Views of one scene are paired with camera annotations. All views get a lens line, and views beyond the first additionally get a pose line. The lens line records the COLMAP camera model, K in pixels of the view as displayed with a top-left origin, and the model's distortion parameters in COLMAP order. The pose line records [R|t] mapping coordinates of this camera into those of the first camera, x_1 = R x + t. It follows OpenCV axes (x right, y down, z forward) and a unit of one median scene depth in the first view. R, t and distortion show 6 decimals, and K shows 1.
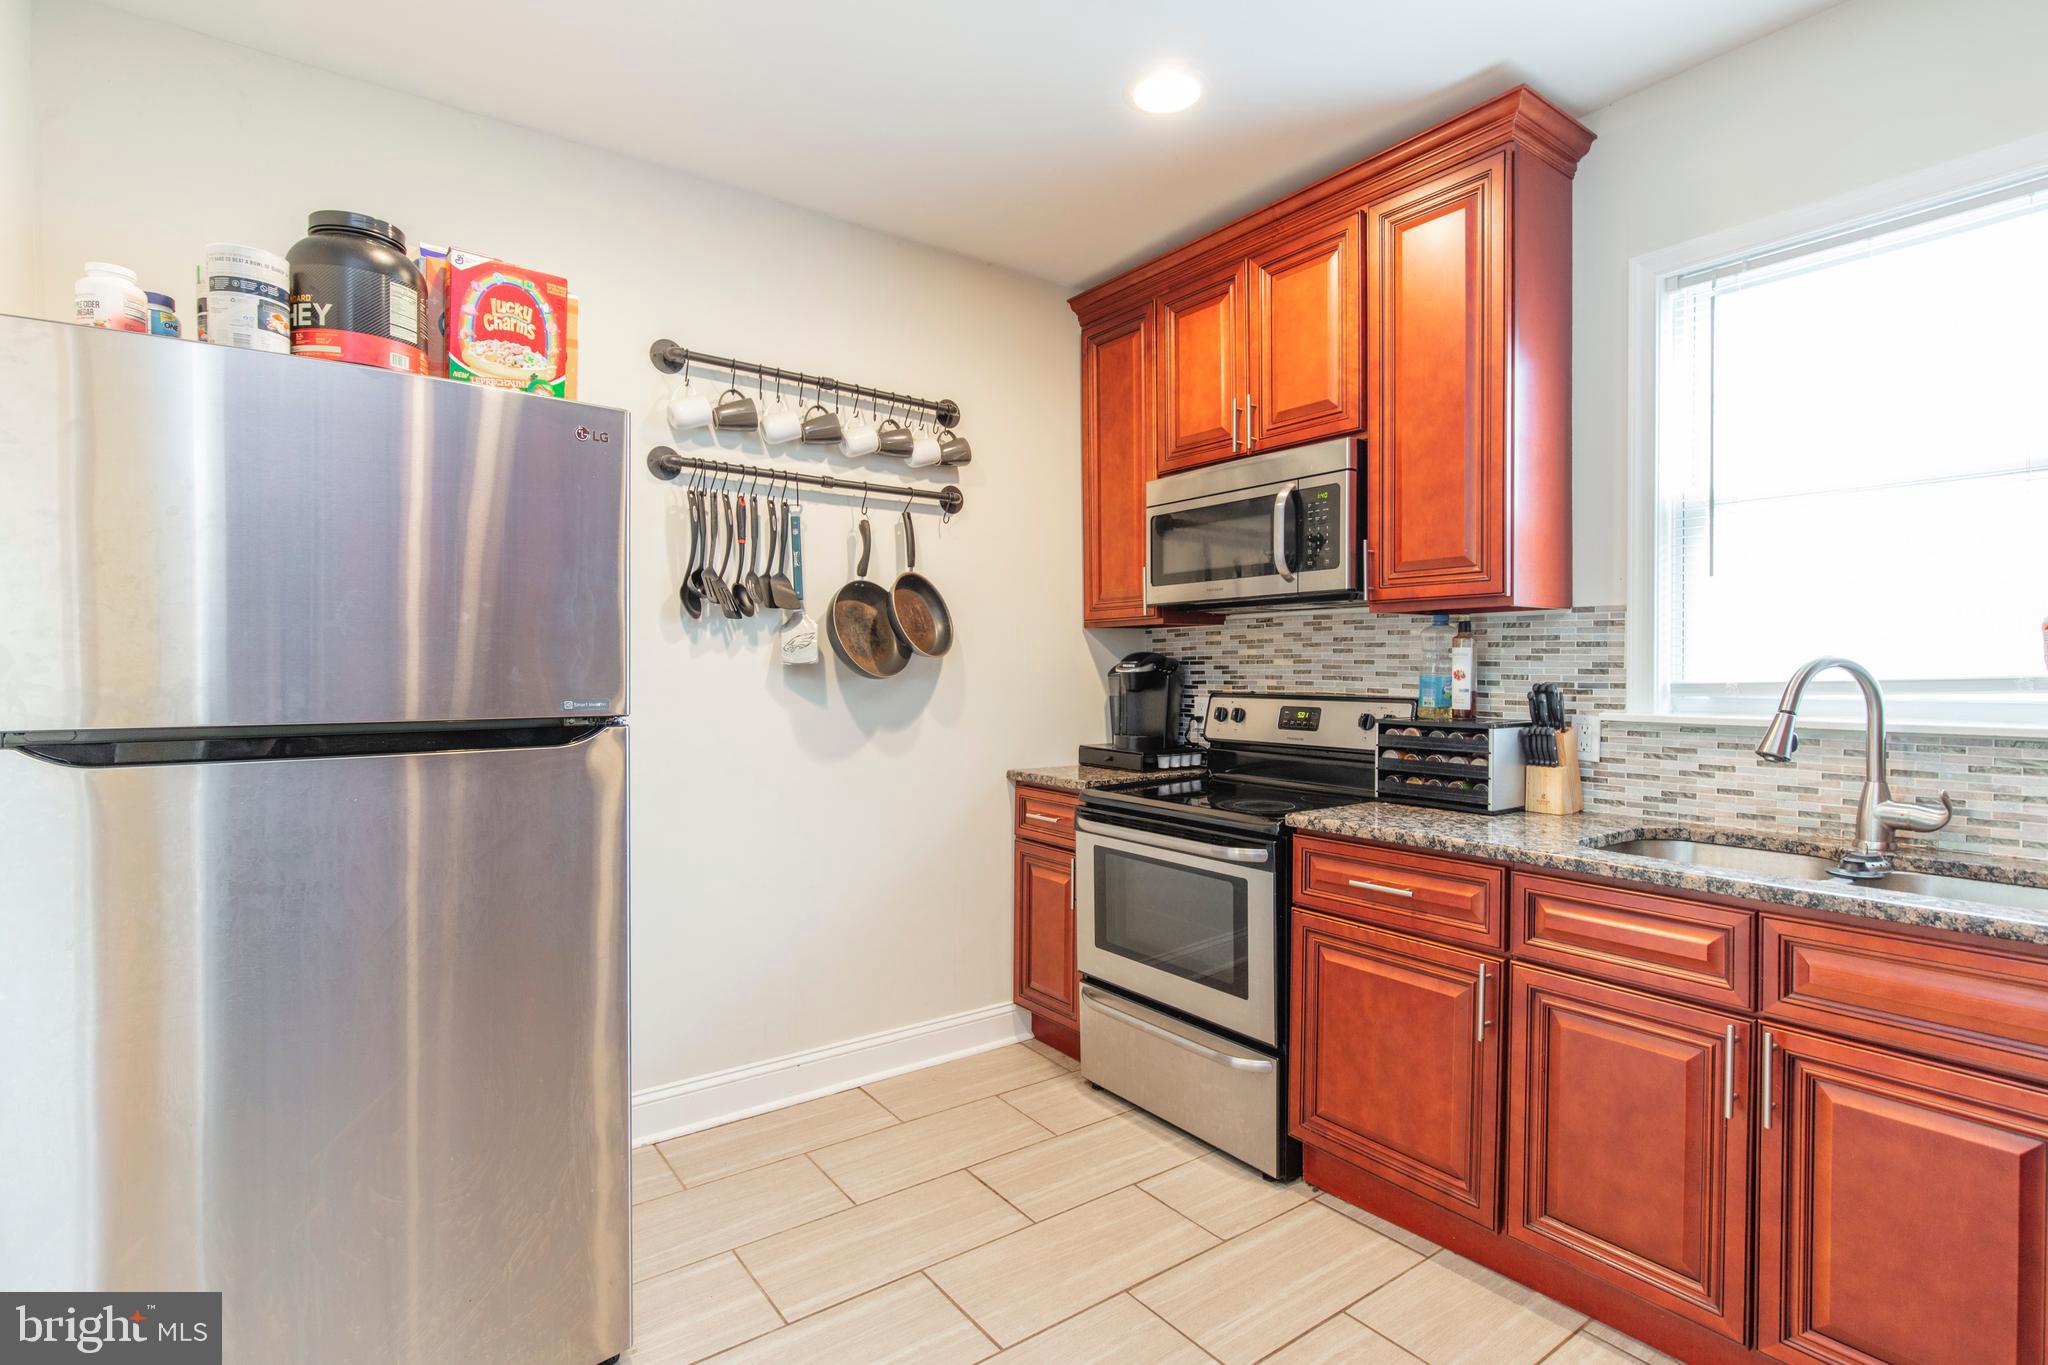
lens RADIAL K [[995.3, 0, 1014.8], [0, 995.3, 679.5], [0, 0, 1]] dist [0.001329, 0.000069]
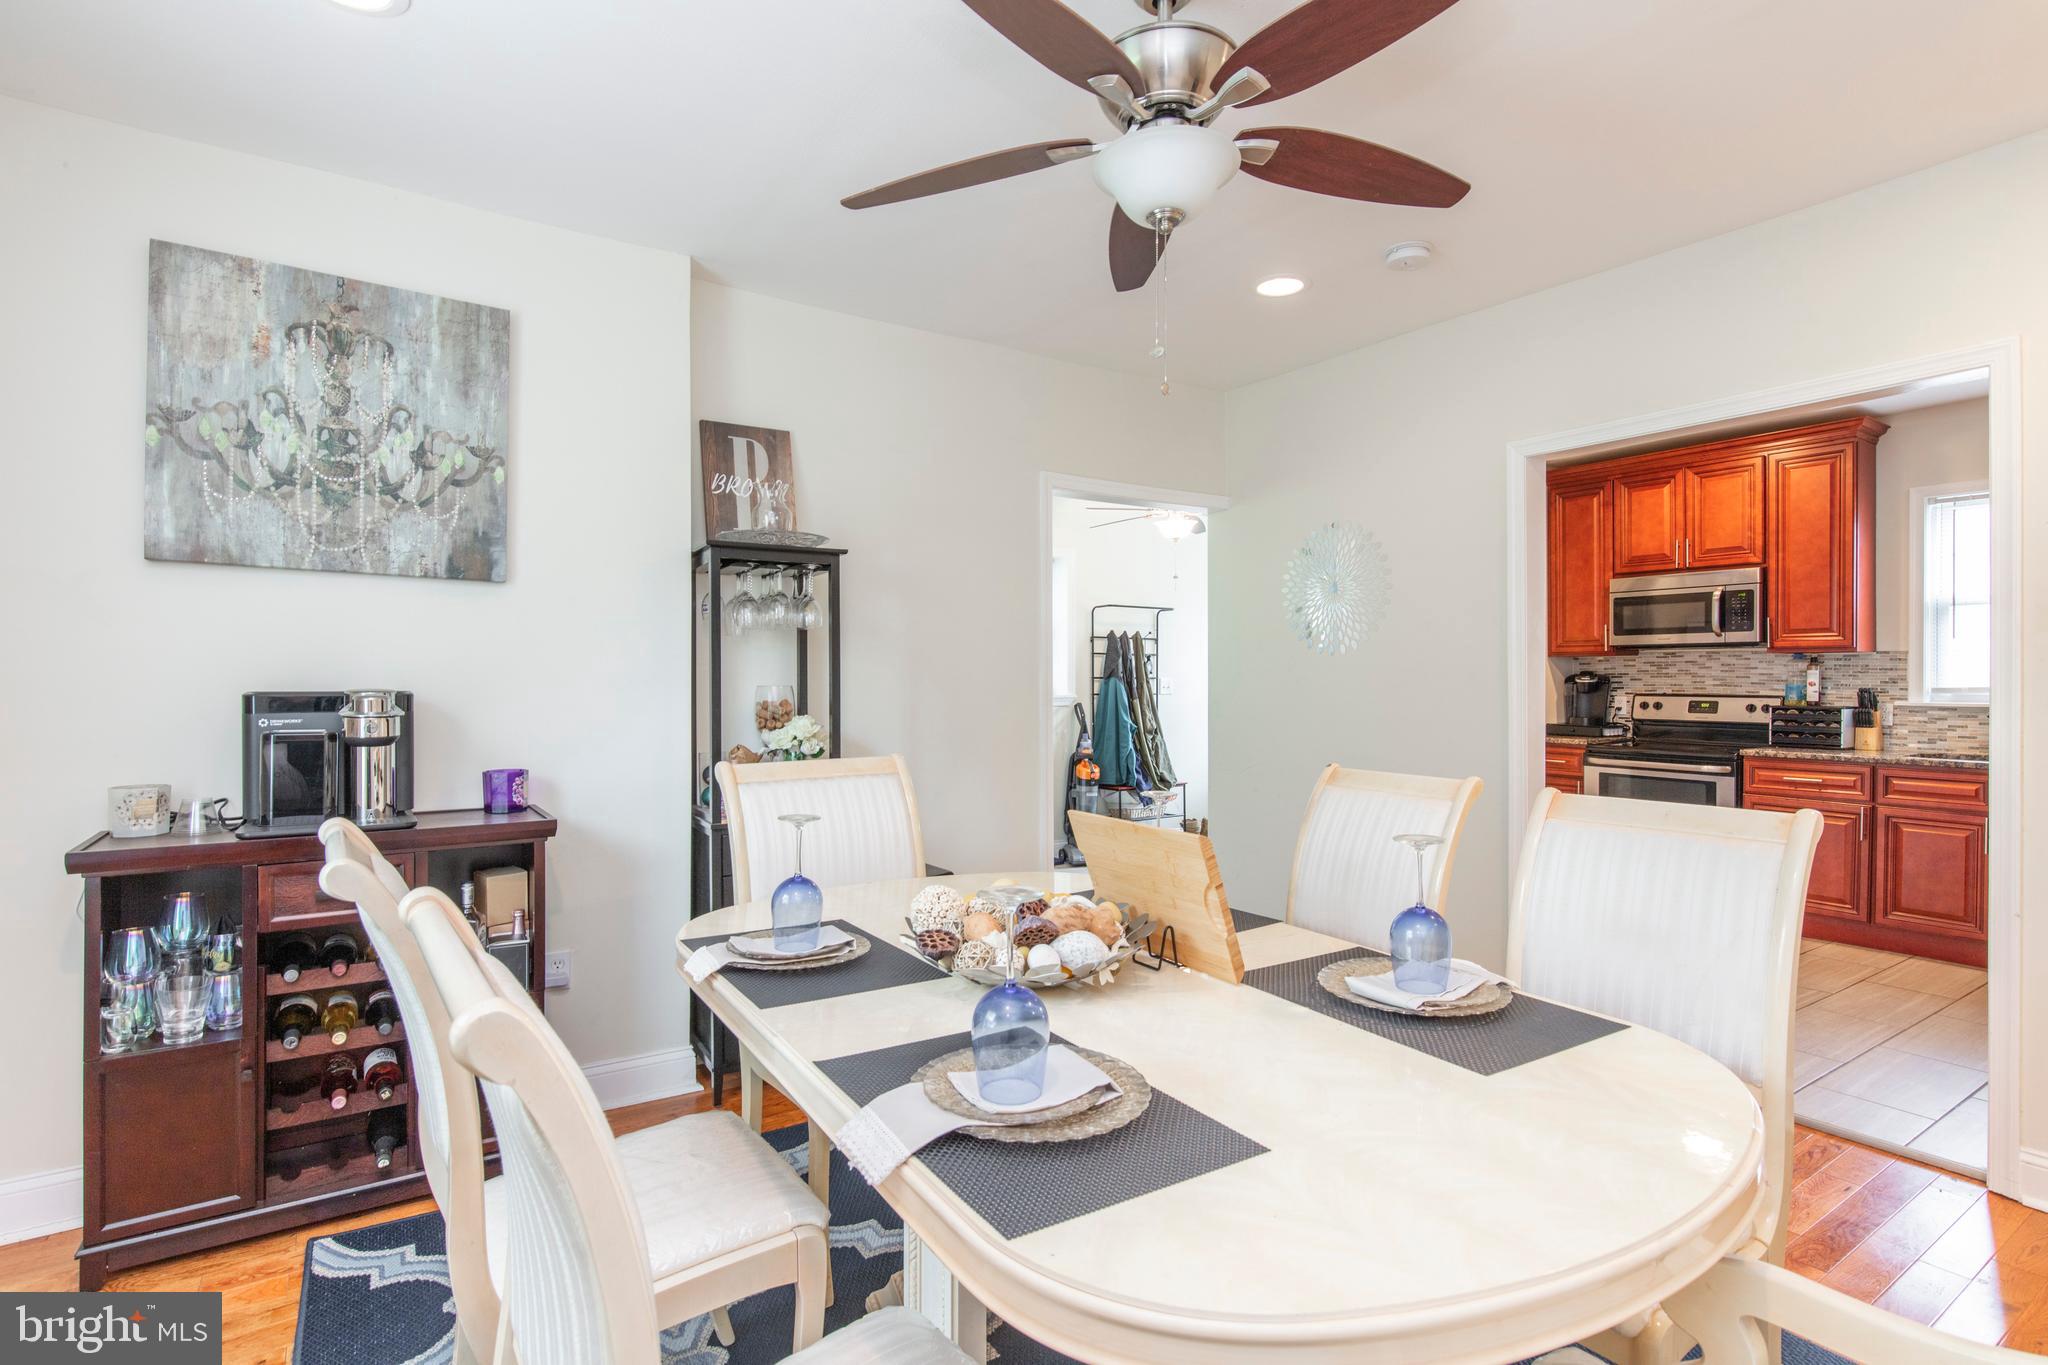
lens RADIAL K [[976.1, 0, 1031.9], [0, 976.1, 683.6], [0, 0, 1]] dist [-0.002680, -0.000187]
pose [[0.999001, 0.003459, -0.044545, -1.081851], [-0.003726, 0.999976, -0.005925, 0.013014], [0.044524, 0.006085, 0.998990, -1.077153]]
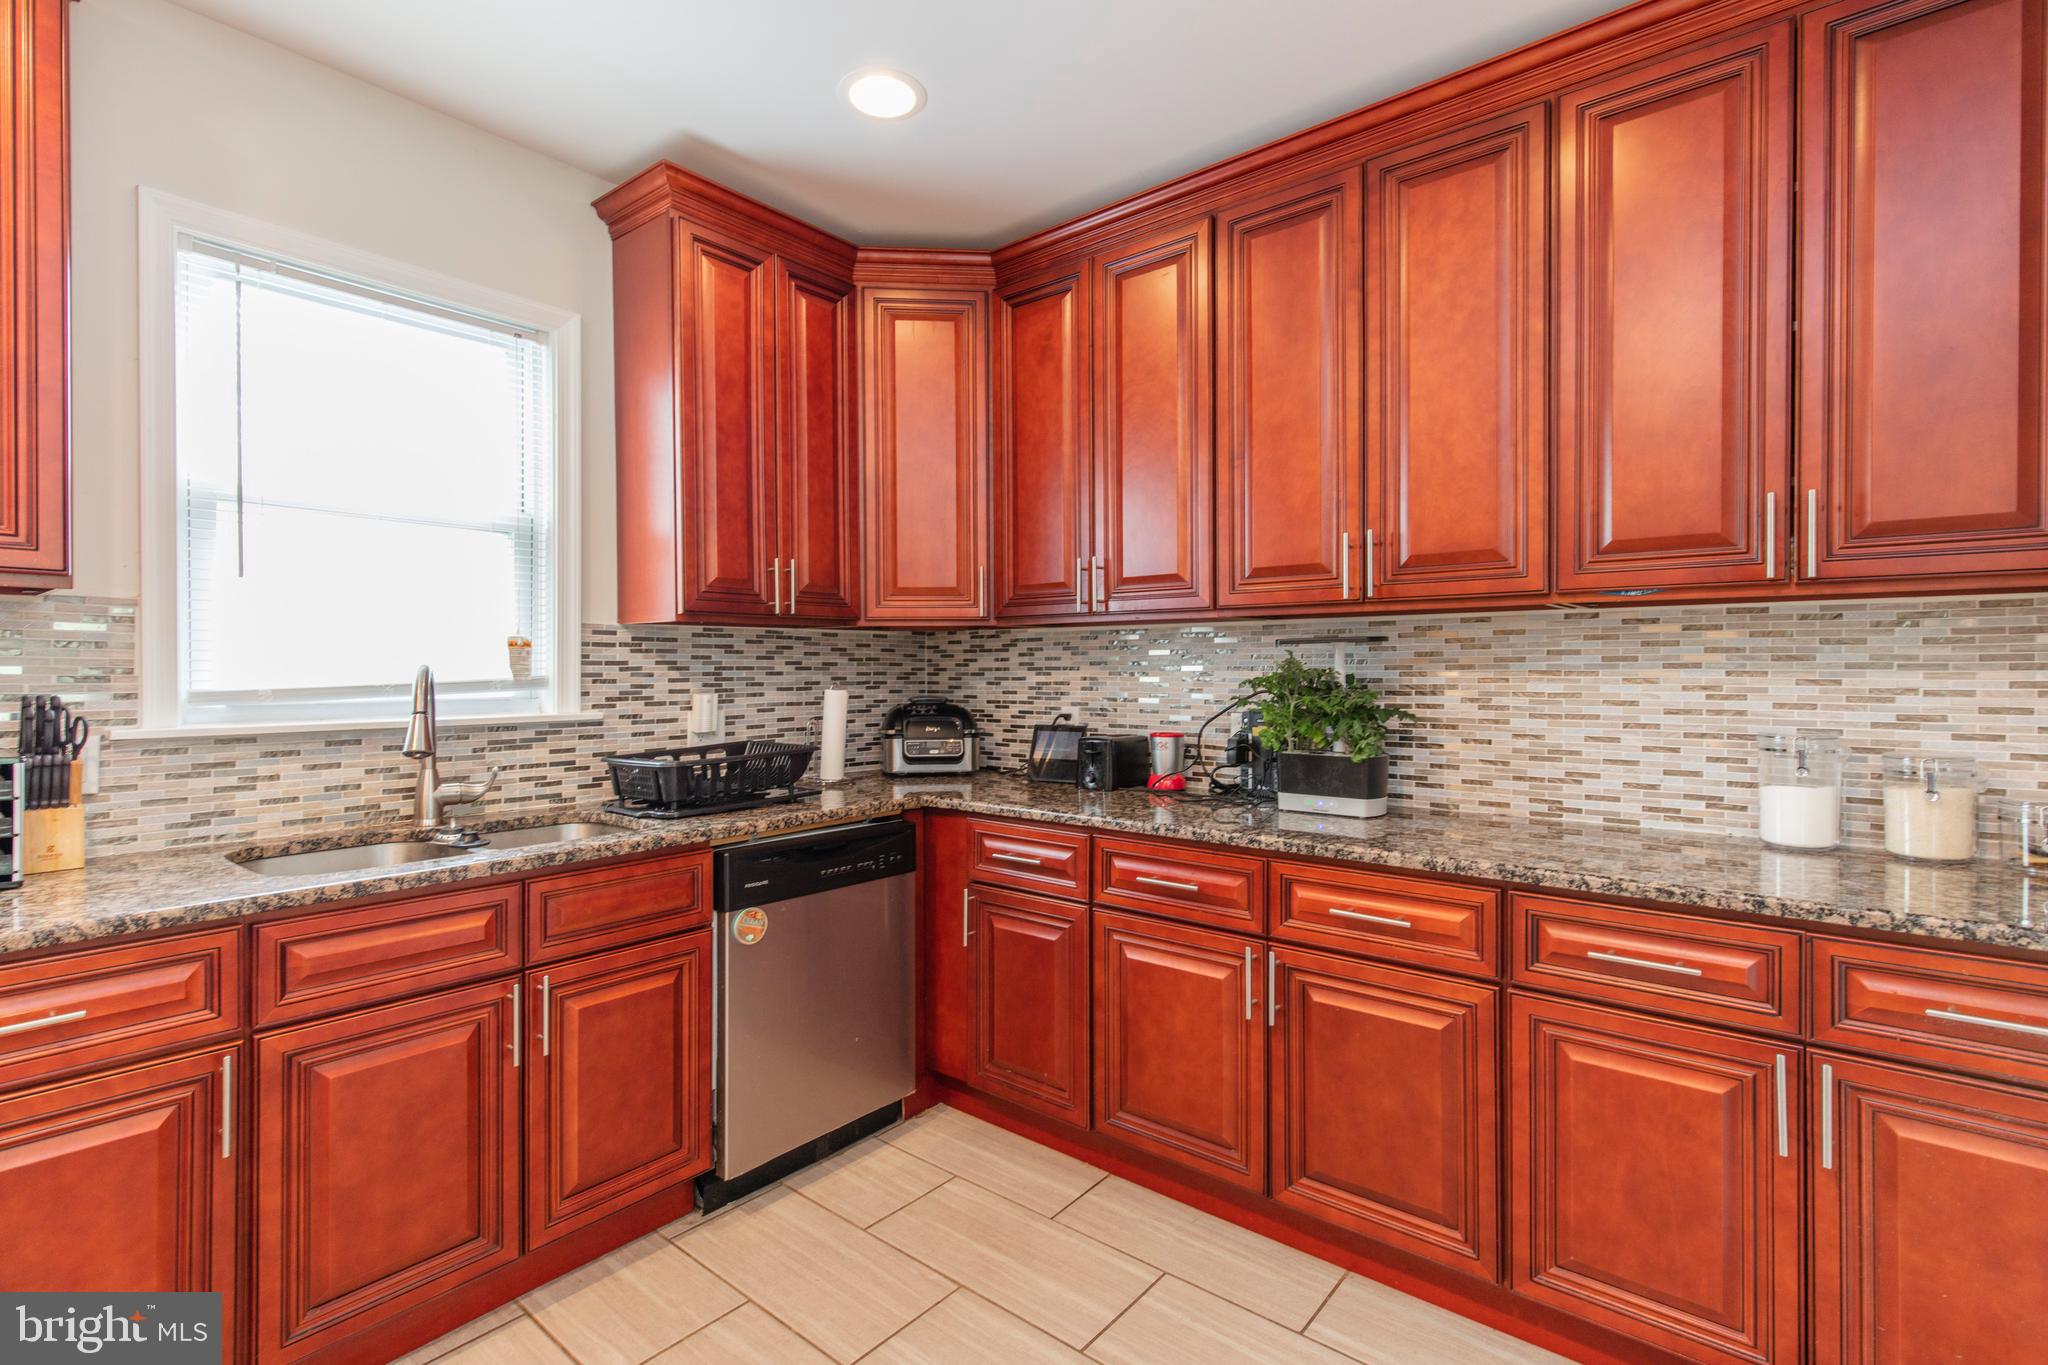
lens RADIAL K [[932.8, 0, 1021.6], [0, 932.8, 672.0], [0, 0, 1]] dist [0.001056, -0.000353]
pose [[-0.250206, 0.000549, 0.968192, -0.305169], [0.014350, 0.999892, 0.003141, -0.005234], [-0.968086, 0.014680, -0.250187, 0.455277]]
